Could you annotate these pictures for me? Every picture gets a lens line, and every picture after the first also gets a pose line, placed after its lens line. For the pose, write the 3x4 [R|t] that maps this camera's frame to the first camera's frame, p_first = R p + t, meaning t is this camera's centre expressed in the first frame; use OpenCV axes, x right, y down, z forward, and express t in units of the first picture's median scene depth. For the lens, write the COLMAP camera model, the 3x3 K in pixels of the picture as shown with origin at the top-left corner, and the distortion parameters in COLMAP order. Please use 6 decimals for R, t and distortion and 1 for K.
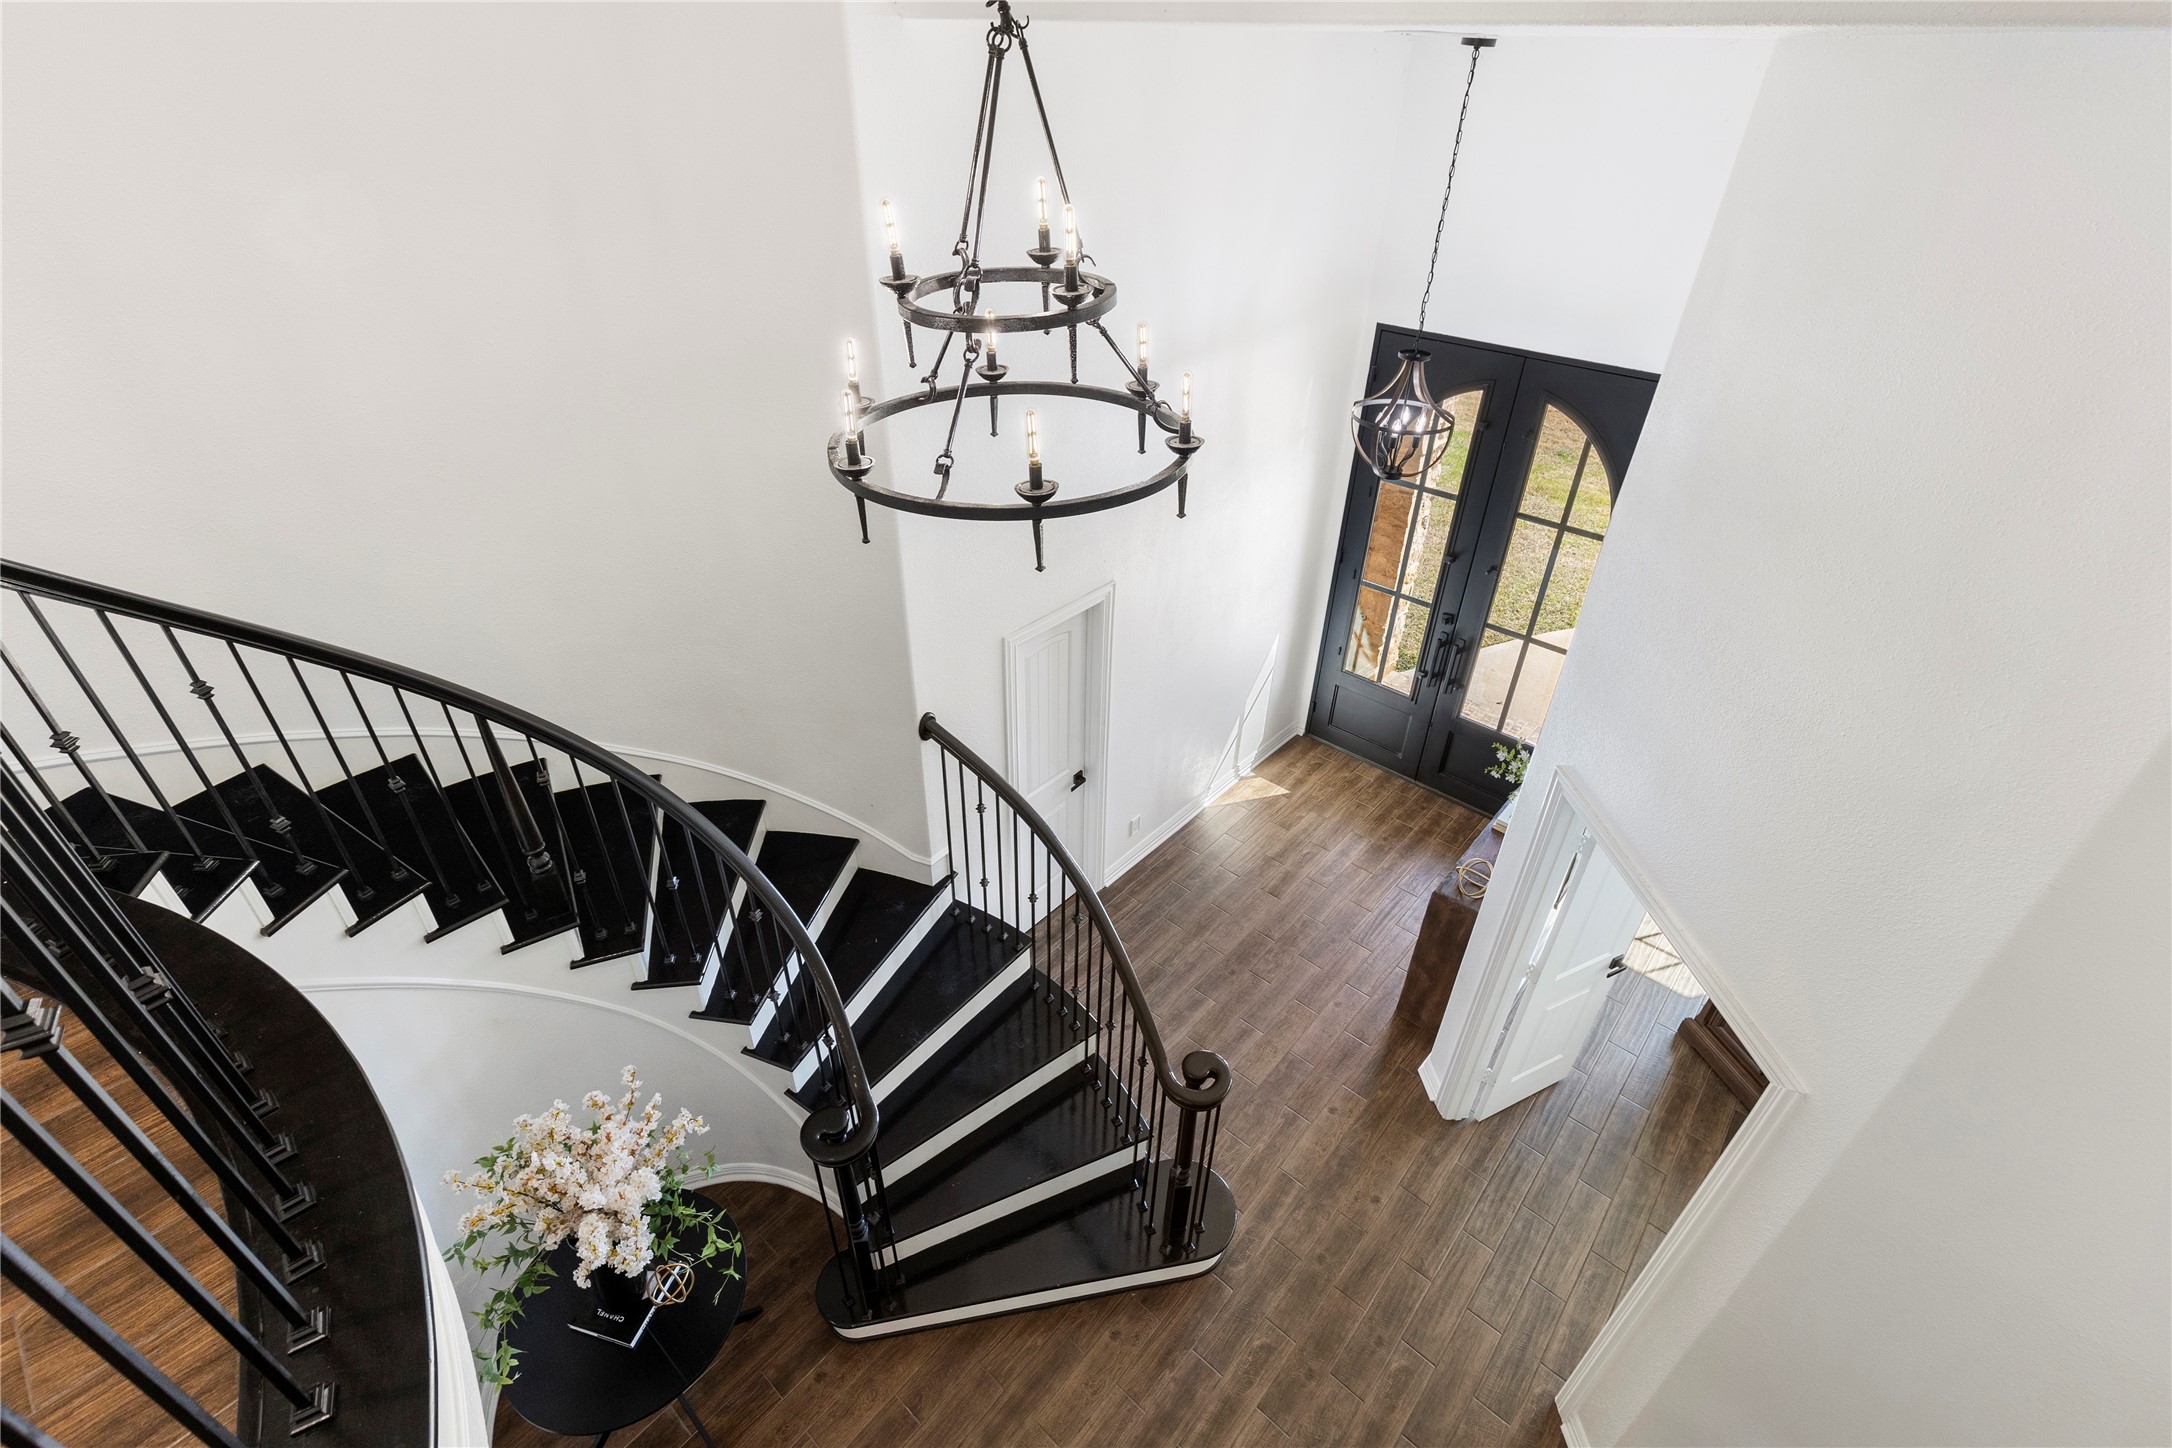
lens RADIAL K [[989.6, 0, 1090.9], [0, 989.6, 715.9], [0, 0, 1]] dist [0.008018, -0.001713]
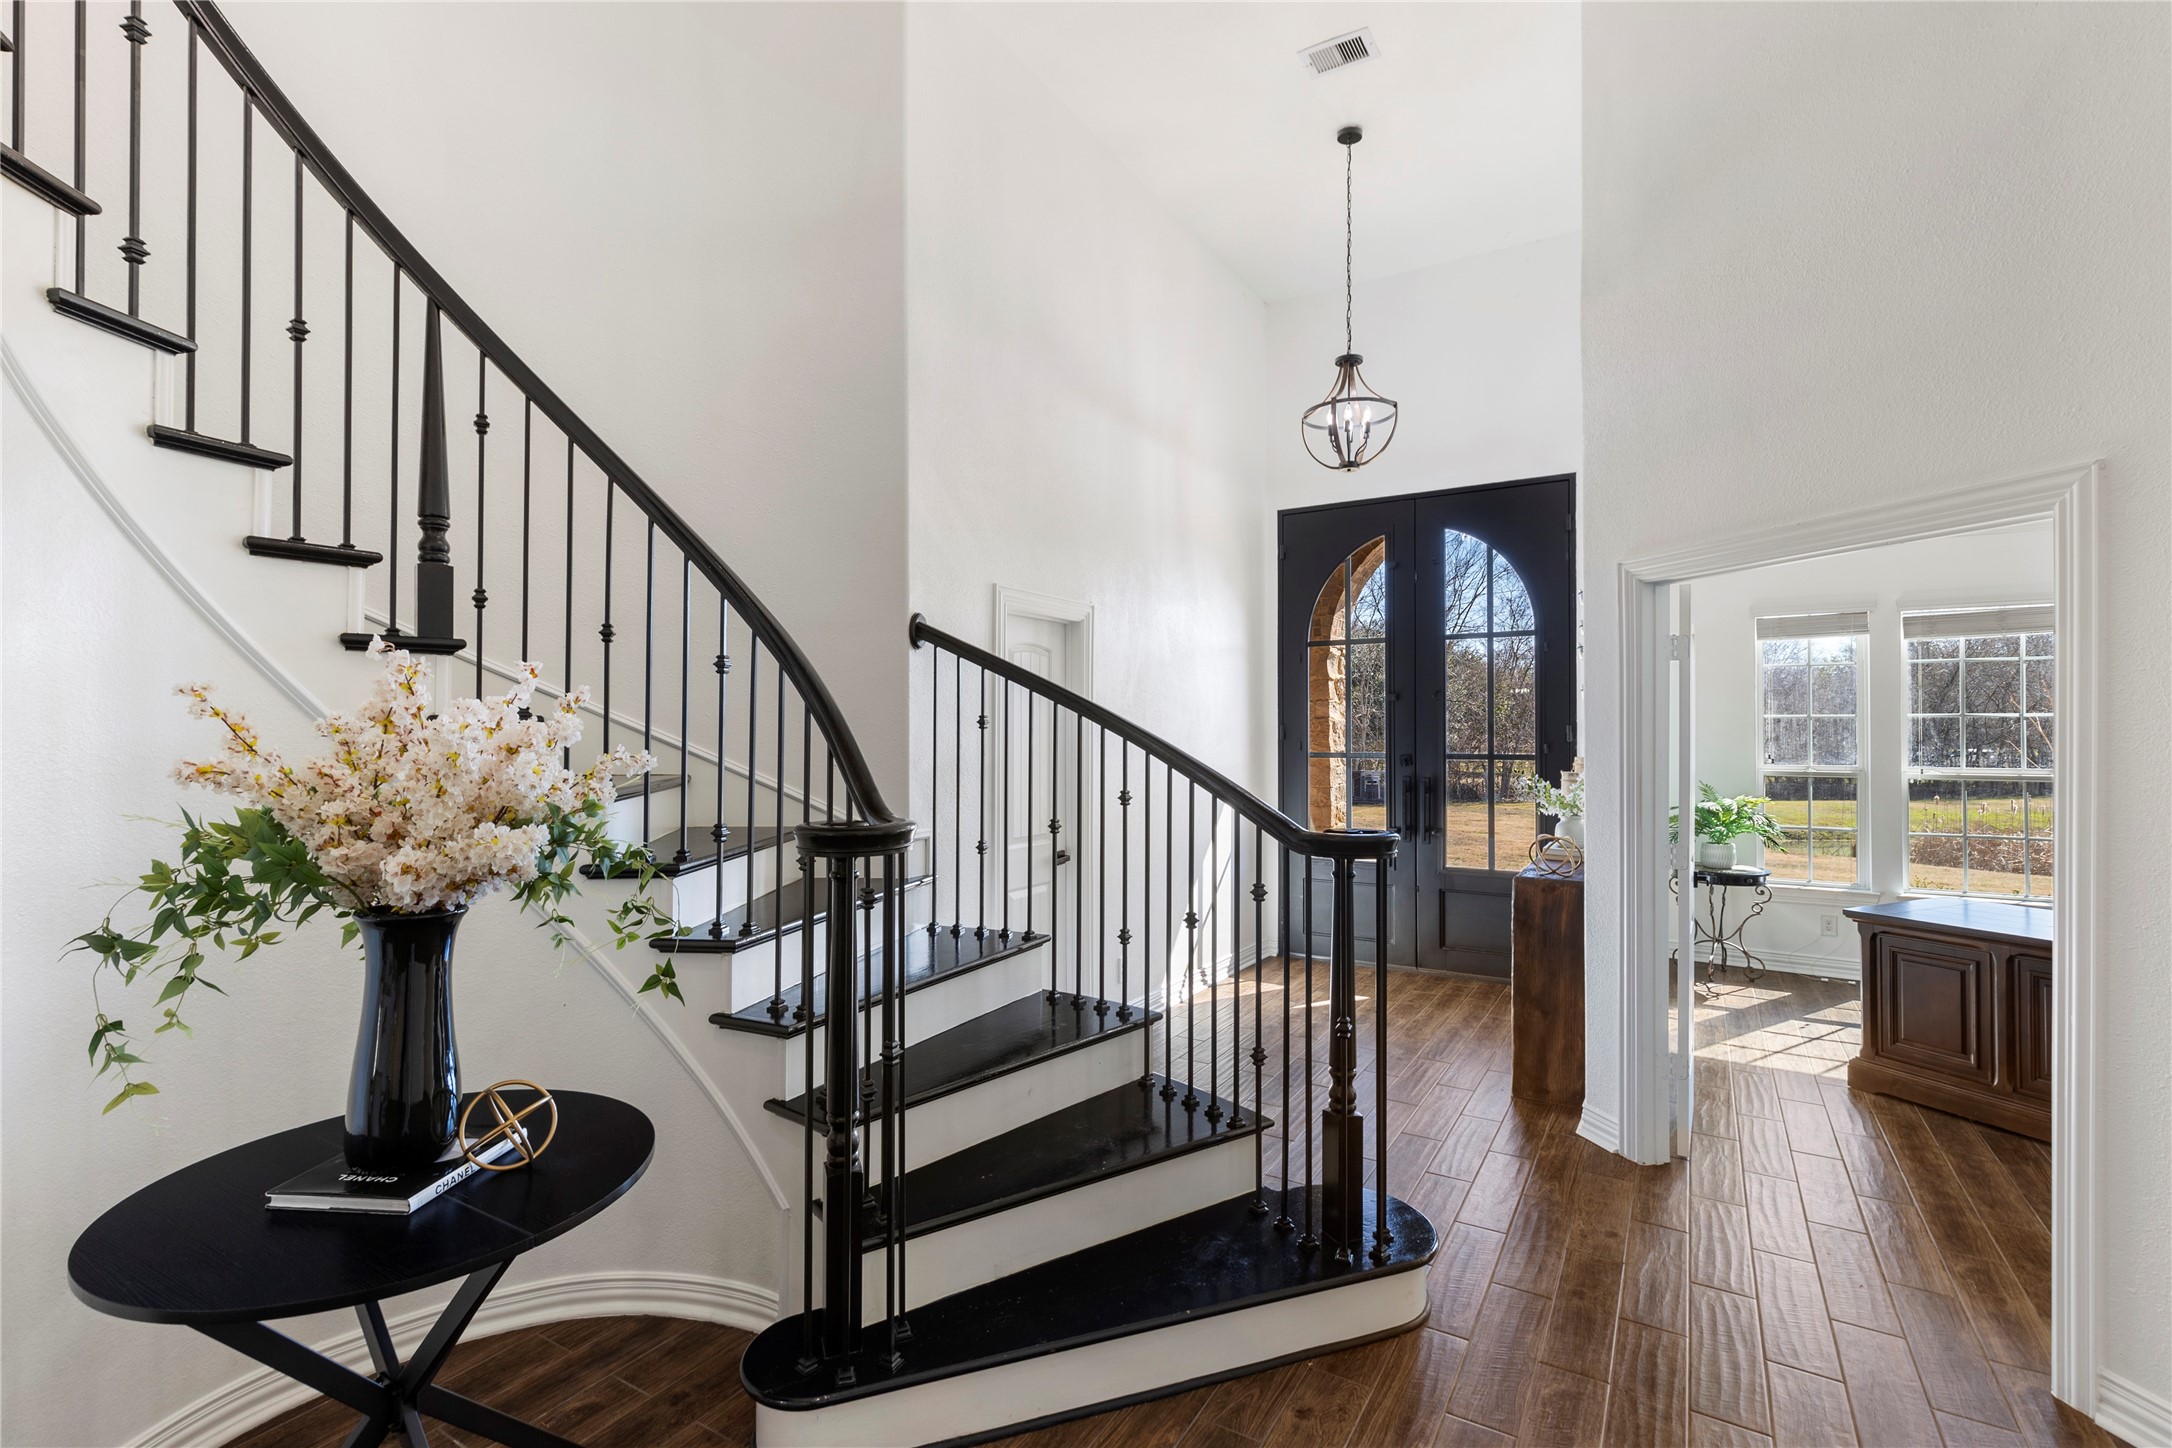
lens RADIAL K [[989.6, 0, 1087.6], [0, 989.6, 720.0], [0, 0, 1]] dist [0.008018, -0.001713]
pose [[0.985820, -0.018554, 0.166780, -0.164712], [0.110639, 0.819121, -0.562849, 0.568956], [-0.126170, 0.573320, 0.809559, 0.335587]]
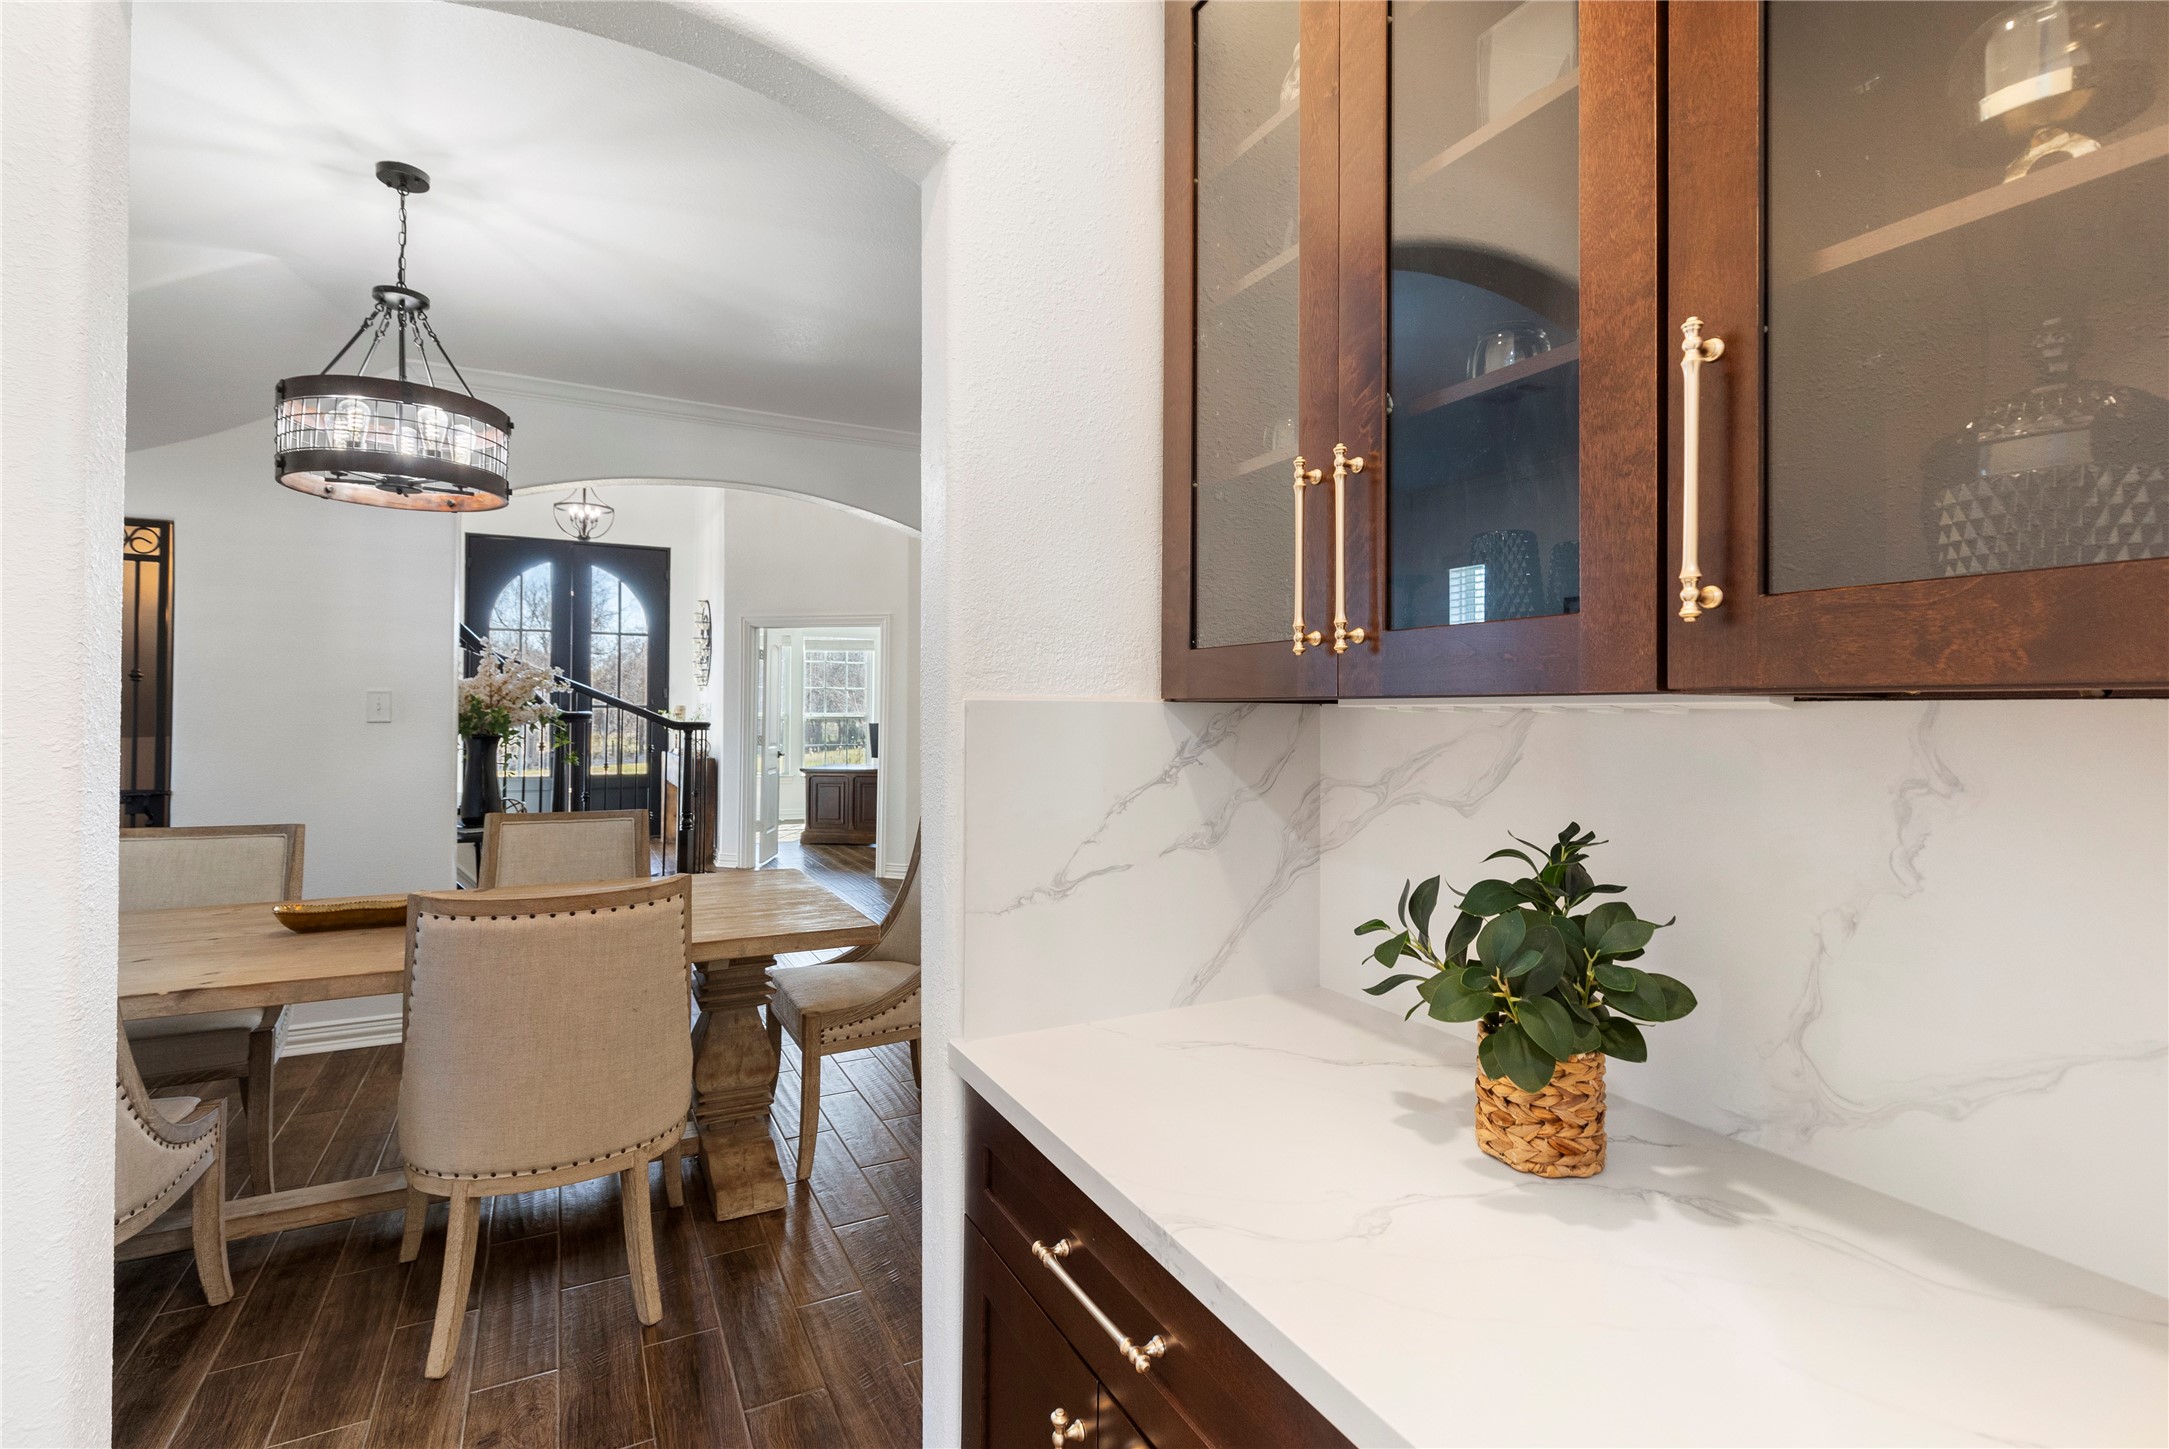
lens RADIAL K [[988.2, 0, 1094.3], [0, 988.2, 708.1], [0, 0, 1]] dist [0.008018, -0.001713]
pose [[0.353228, -0.015986, 0.935401, -1.167440], [0.527191, 0.829386, -0.184905, 0.919643], [-0.772852, 0.558448, 0.301390, -0.148955]]
